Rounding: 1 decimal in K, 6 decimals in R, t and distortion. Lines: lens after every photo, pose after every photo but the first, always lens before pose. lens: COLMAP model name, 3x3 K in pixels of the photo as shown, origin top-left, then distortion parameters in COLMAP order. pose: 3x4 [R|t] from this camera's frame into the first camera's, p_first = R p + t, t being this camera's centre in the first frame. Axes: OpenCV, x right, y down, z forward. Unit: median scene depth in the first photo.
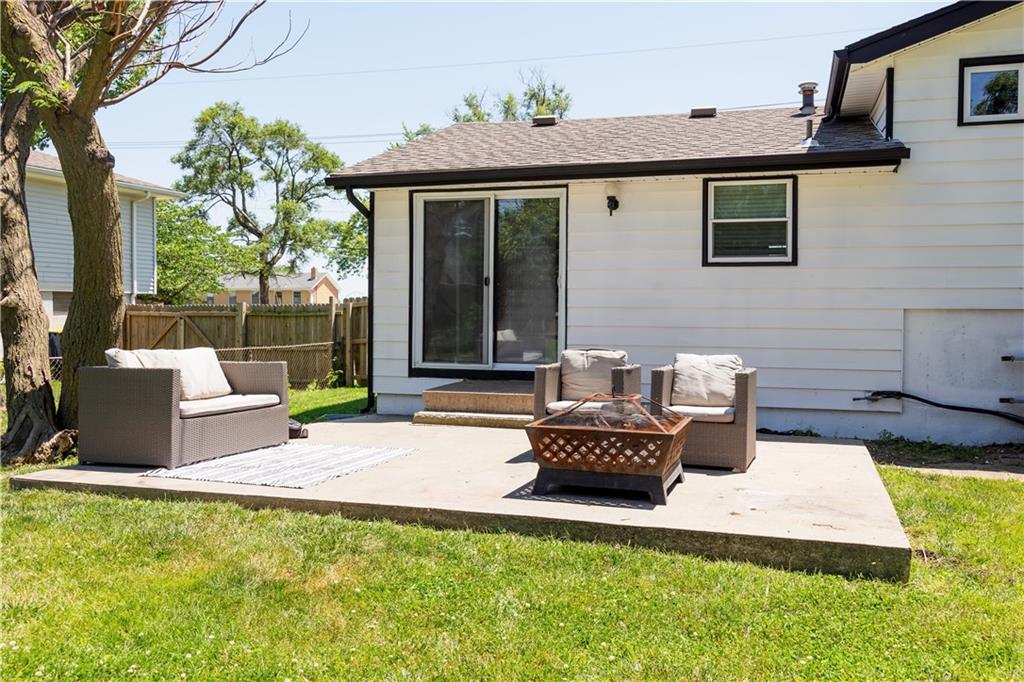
lens RADIAL K [[896.7, 0, 509.1], [0, 896.7, 338.6], [0, 0, 1]] dist [-0.002252, 0.013702]
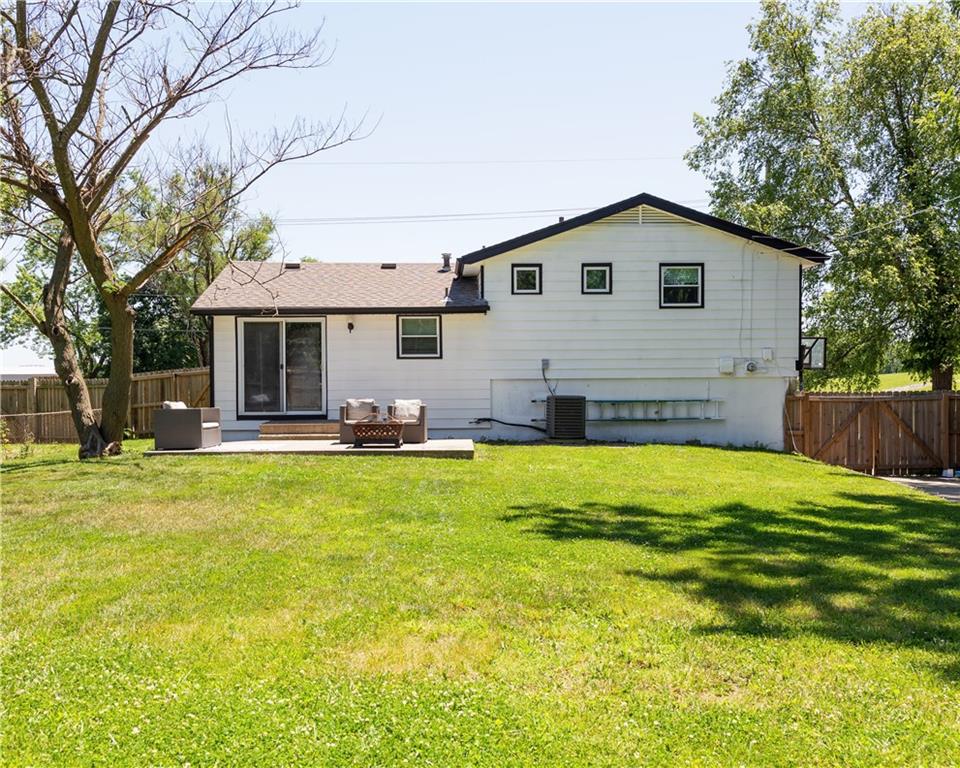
lens RADIAL K [[825.3, 0, 479.6], [0, 825.3, 384.8], [0, 0, 1]] dist [-0.002079, -0.000119]
pose [[0.938837, -0.014472, 0.344057, -0.248280], [0.022666, 0.999547, -0.019805, 0.017606], [-0.343614, 0.026392, 0.938740, -0.798549]]
